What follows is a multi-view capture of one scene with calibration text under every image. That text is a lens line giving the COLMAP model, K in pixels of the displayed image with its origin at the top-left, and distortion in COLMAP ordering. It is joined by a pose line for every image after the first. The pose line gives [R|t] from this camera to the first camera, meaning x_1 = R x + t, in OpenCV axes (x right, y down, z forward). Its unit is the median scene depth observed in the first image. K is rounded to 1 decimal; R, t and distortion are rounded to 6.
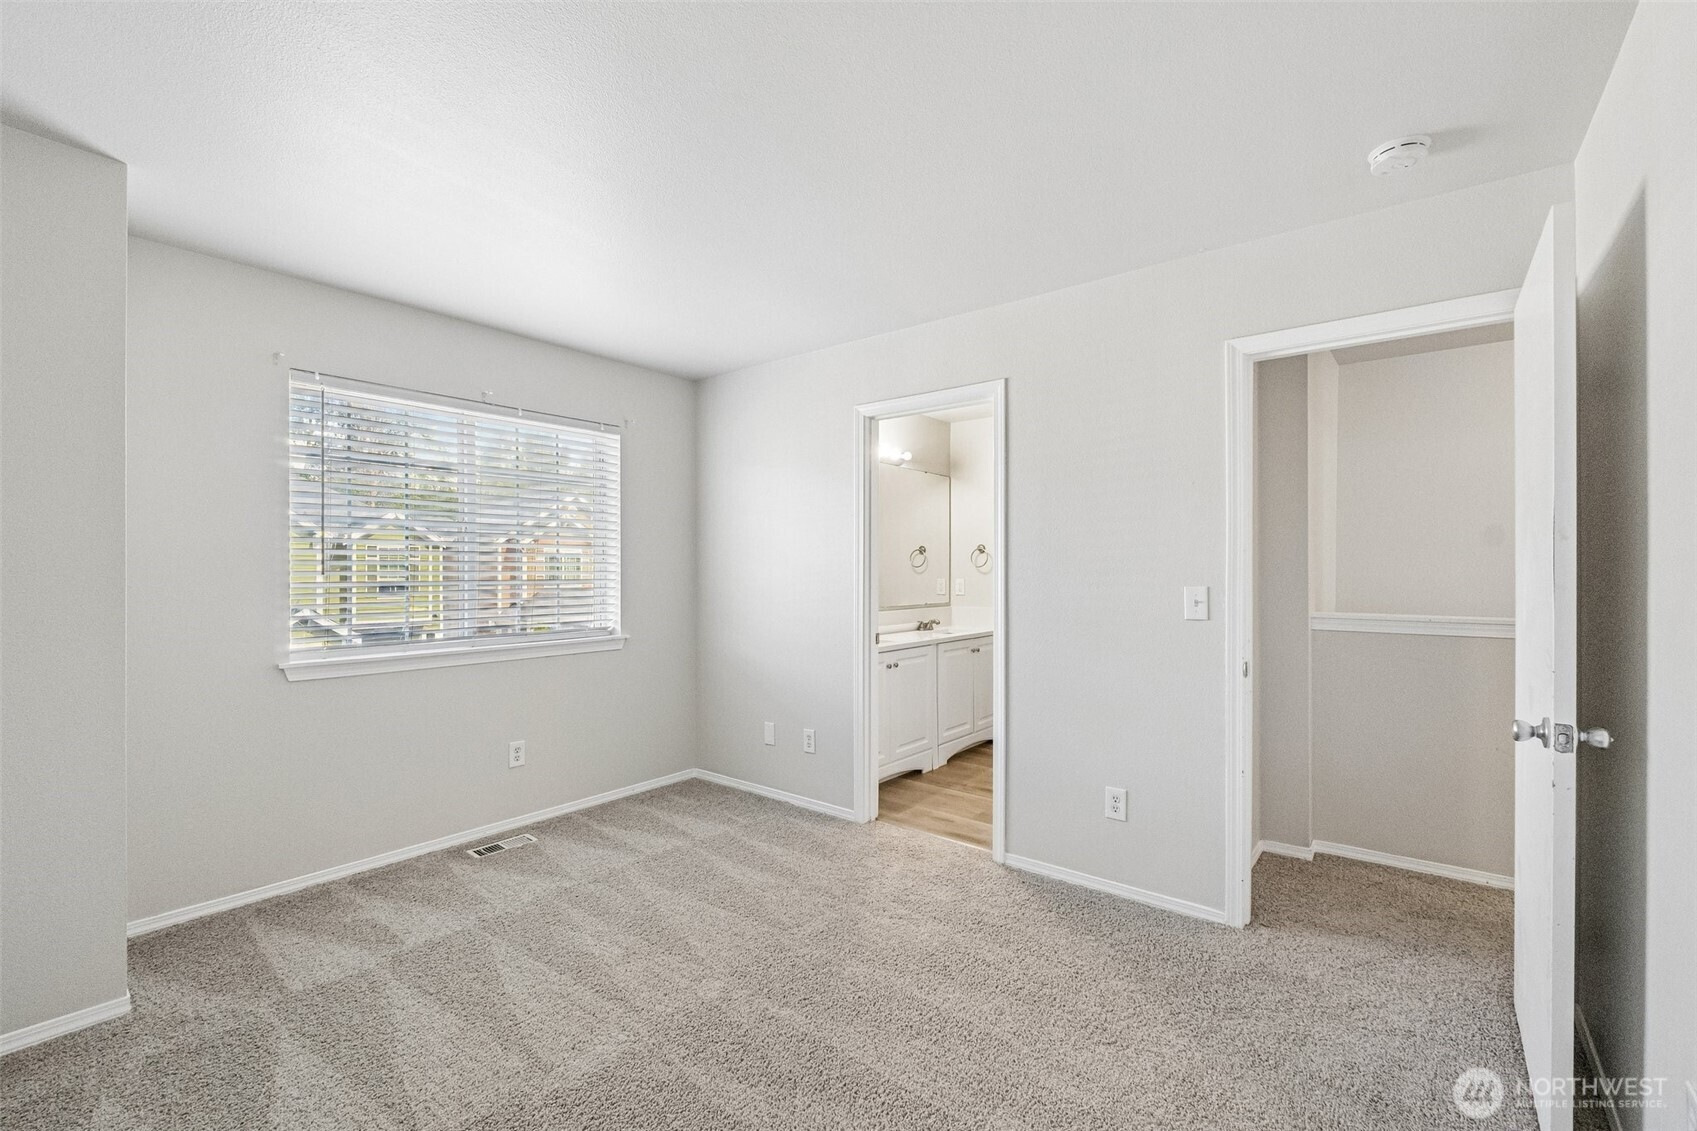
lens RADIAL K [[715.2, 0, 859.5], [0, 715.2, 576.3], [0, 0, 1]] dist [-0.000486, -0.003328]
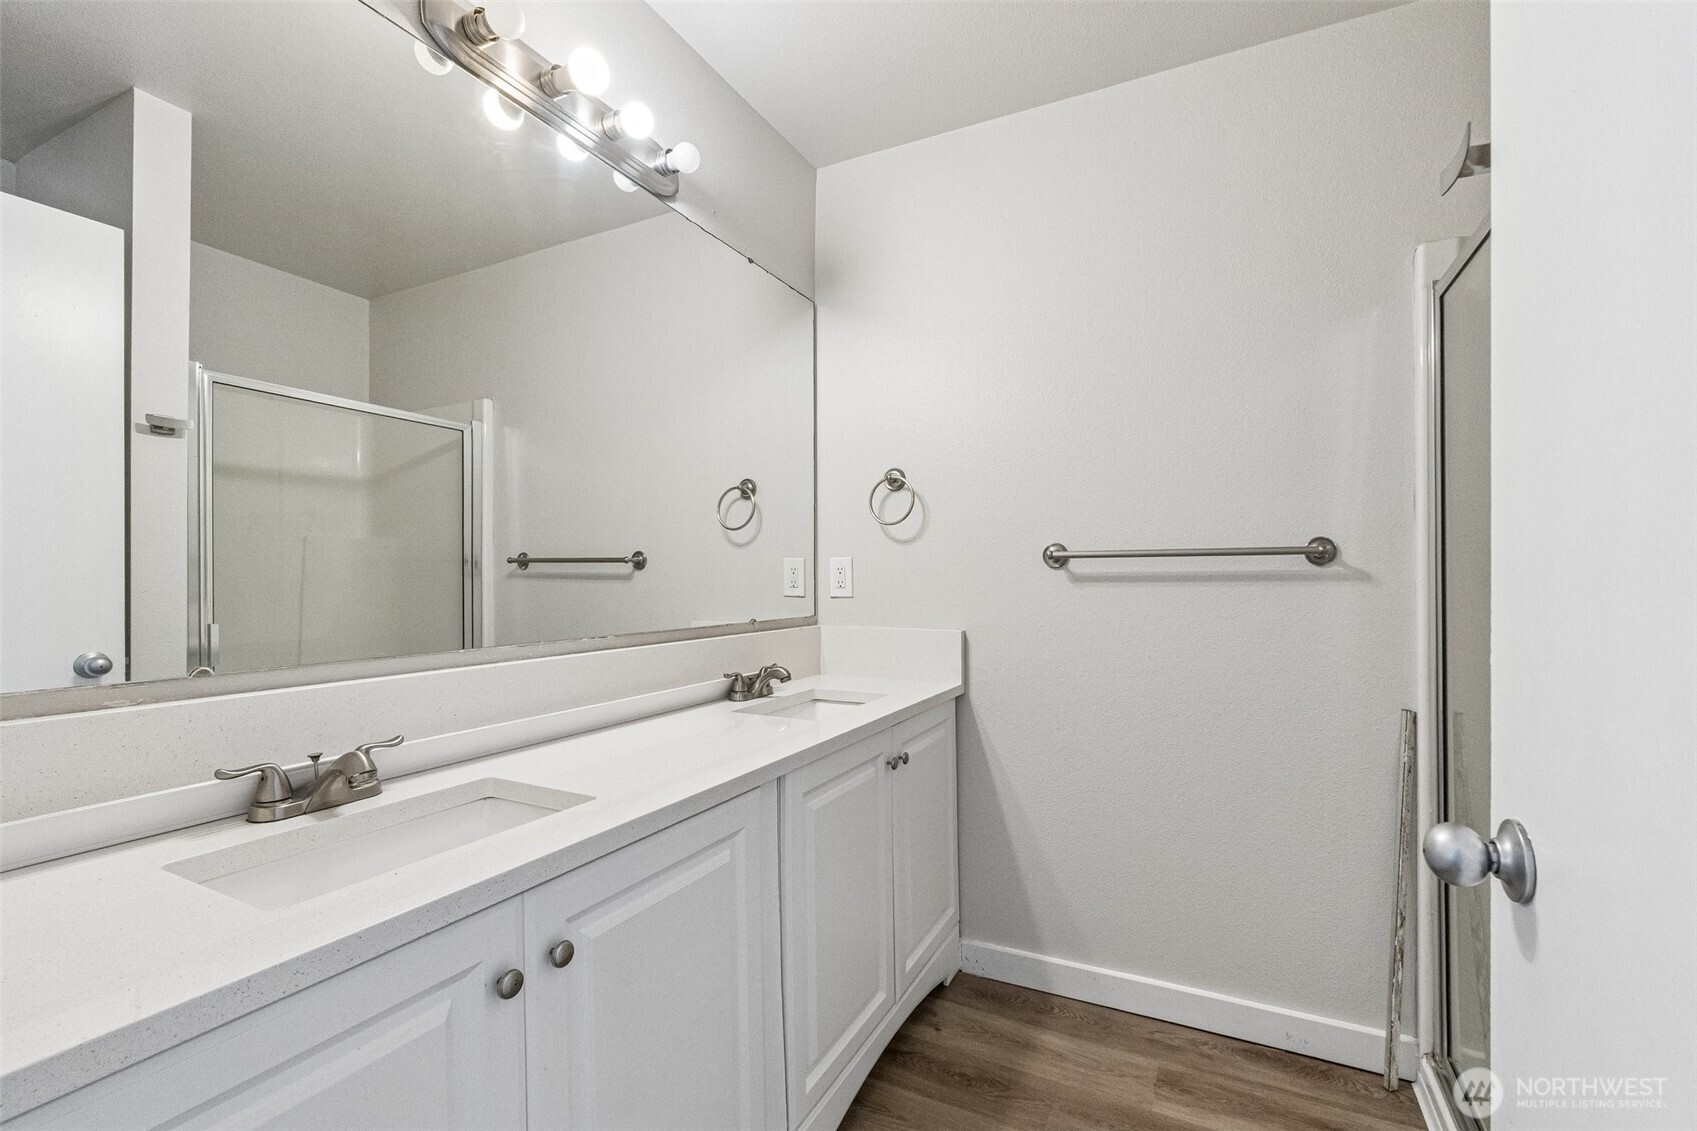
lens RADIAL K [[715.2, 0, 852.9], [0, 715.2, 577.6], [0, 0, 1]] dist [-0.000486, -0.003328]
pose [[0.979876, 0.001477, 0.199602, 0.072957], [0.000782, 0.999937, -0.011237, 0.021435], [-0.199606, 0.011167, 0.979813, 0.655719]]
